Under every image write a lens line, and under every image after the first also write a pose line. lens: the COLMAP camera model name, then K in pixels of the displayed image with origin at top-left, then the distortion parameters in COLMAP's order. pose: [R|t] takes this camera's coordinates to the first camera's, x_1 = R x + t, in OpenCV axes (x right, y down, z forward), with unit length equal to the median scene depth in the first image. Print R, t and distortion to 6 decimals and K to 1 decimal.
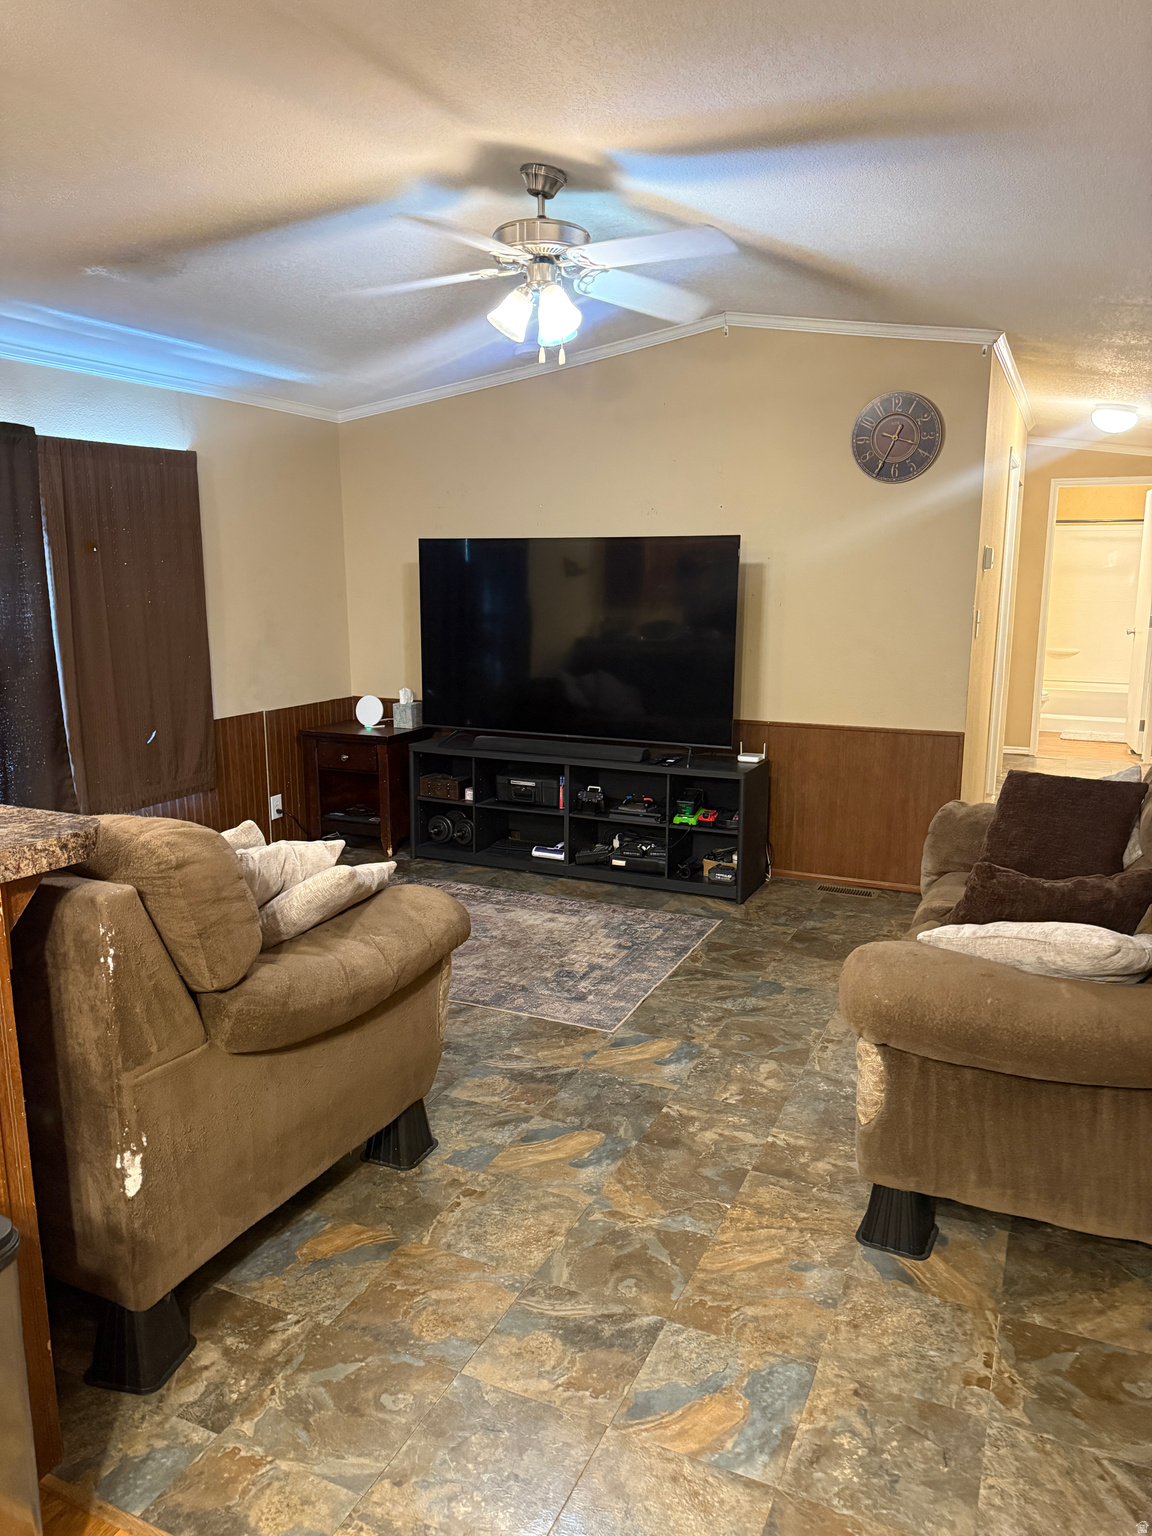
lens RADIAL K [[1100.4, 0, 574.6], [0, 1100.4, 754.7], [0, 0, 1]] dist [-0.005655, -0.003710]
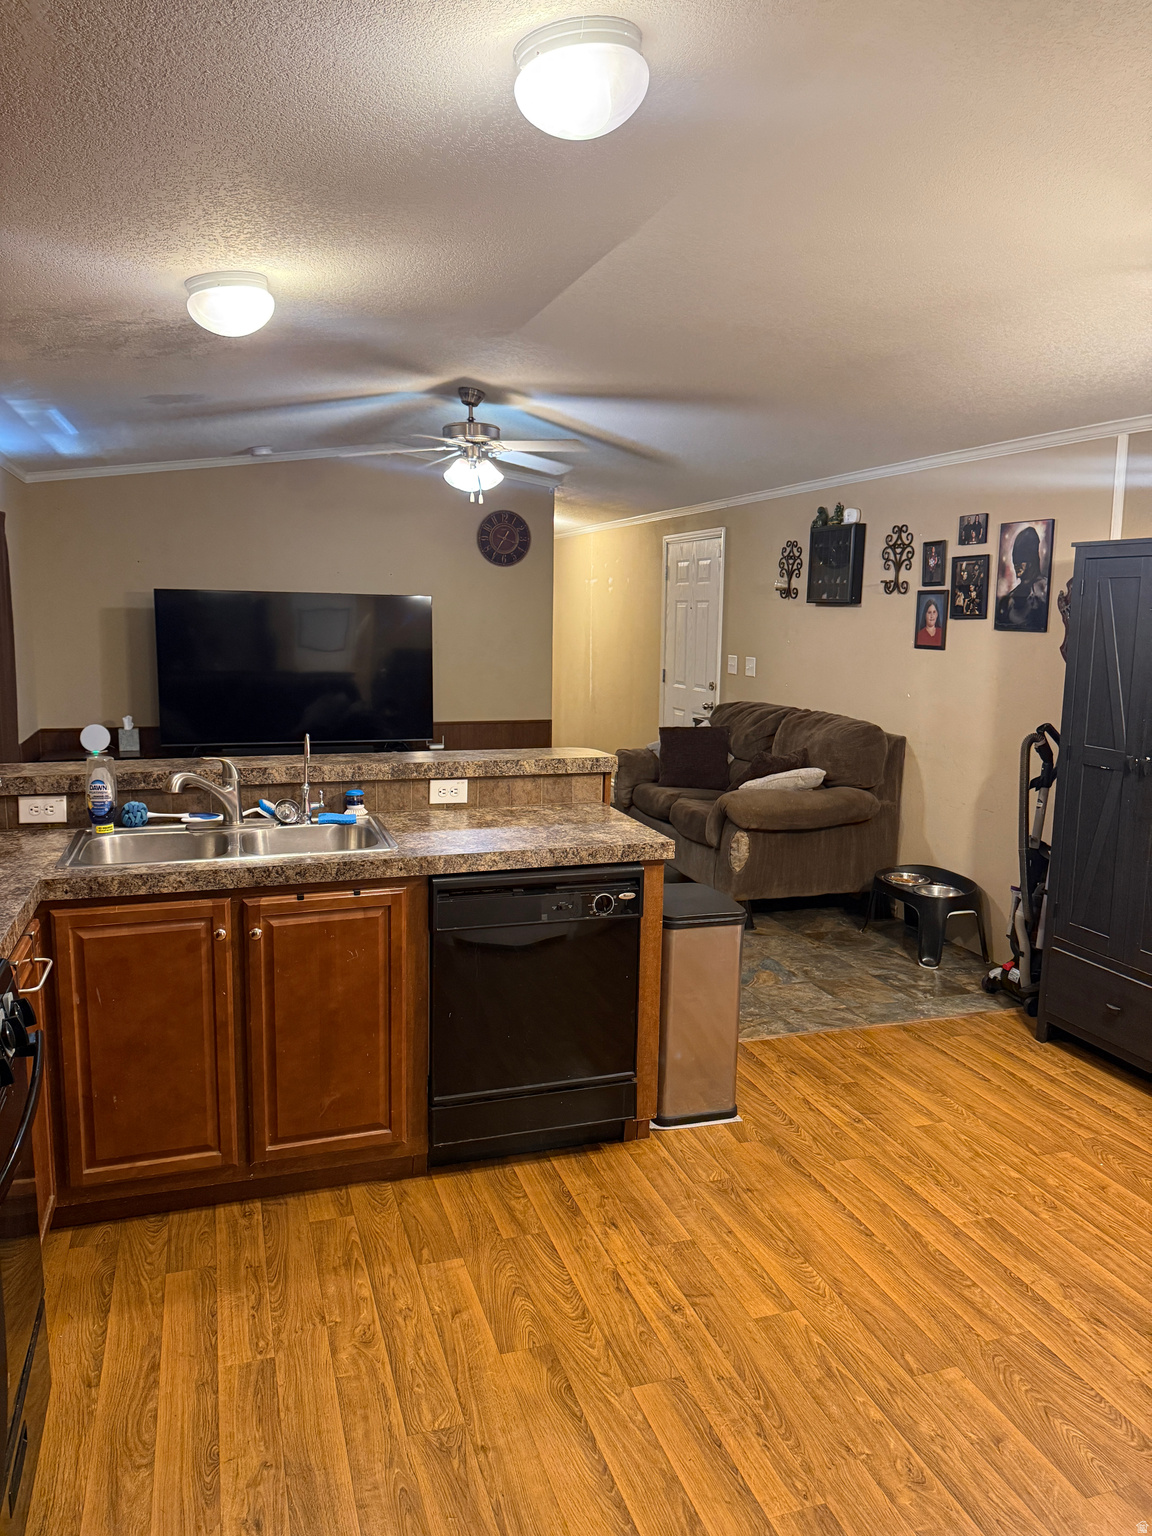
lens RADIAL K [[1089.0, 0, 566.5], [0, 1089.0, 764.2], [0, 0, 1]] dist [0.078165, -0.064287]
pose [[0.729002, -0.086100, 0.679075, -1.134576], [0.102471, 0.994606, 0.016101, 0.034203], [-0.676798, 0.057847, 0.733892, -0.318015]]
